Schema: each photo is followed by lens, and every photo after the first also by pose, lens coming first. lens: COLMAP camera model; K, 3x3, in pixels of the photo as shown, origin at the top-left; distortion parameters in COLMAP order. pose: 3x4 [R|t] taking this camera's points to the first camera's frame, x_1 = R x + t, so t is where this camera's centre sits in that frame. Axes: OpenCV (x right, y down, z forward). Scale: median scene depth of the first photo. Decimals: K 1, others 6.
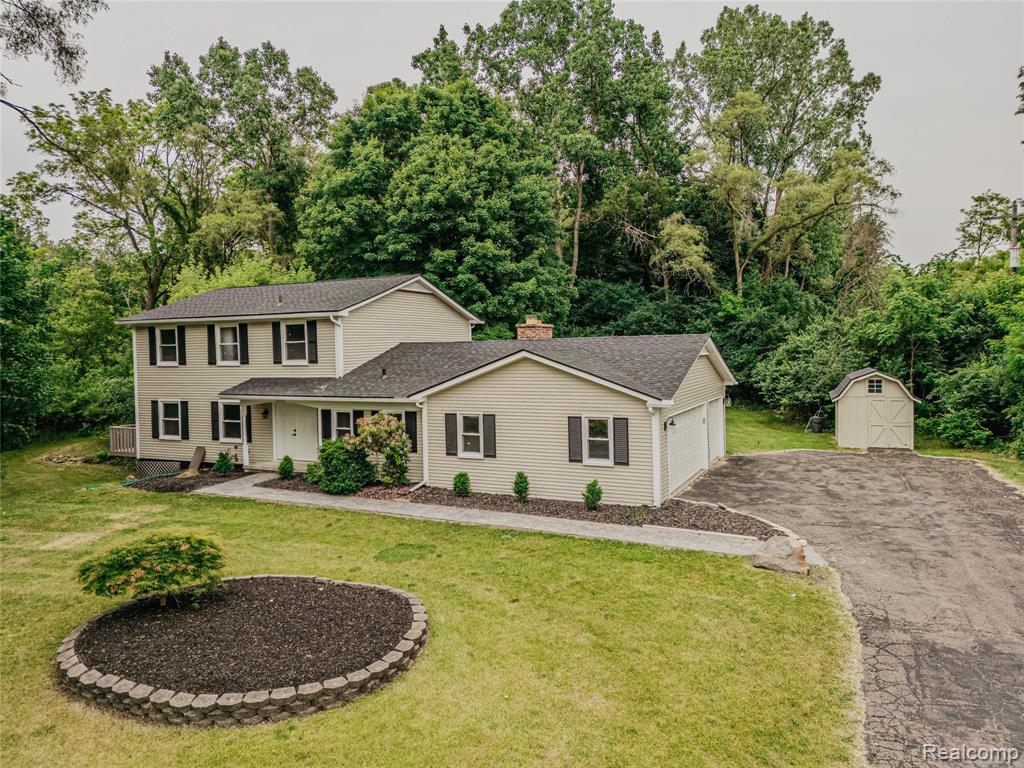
lens RADIAL K [[721.0, 0, 513.1], [0, 721.0, 380.2], [0, 0, 1]] dist [0.086313, -0.090348]
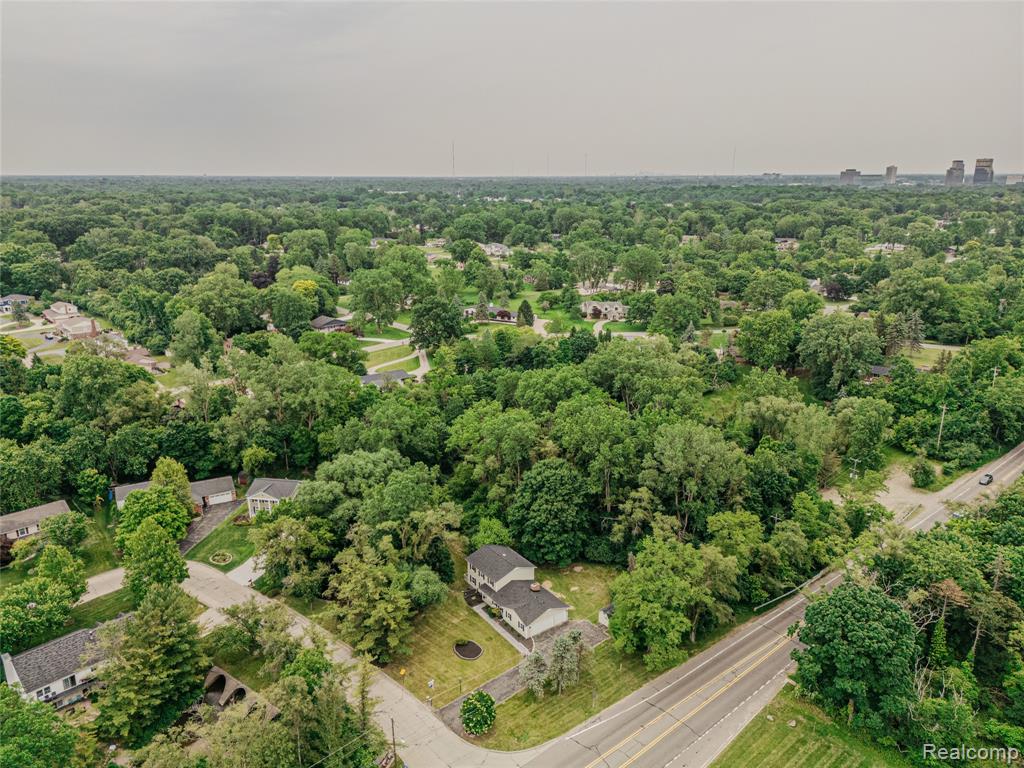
lens RADIAL K [[721.0, 0, 513.1], [0, 721.0, 380.2], [0, 0, 1]] dist [0.086313, -0.090348]
pose [[0.884020, 0.146550, -0.443882, 2.205885], [-0.036192, 0.968193, 0.247574, -3.087161], [0.466046, -0.202796, 0.861206, -3.573762]]
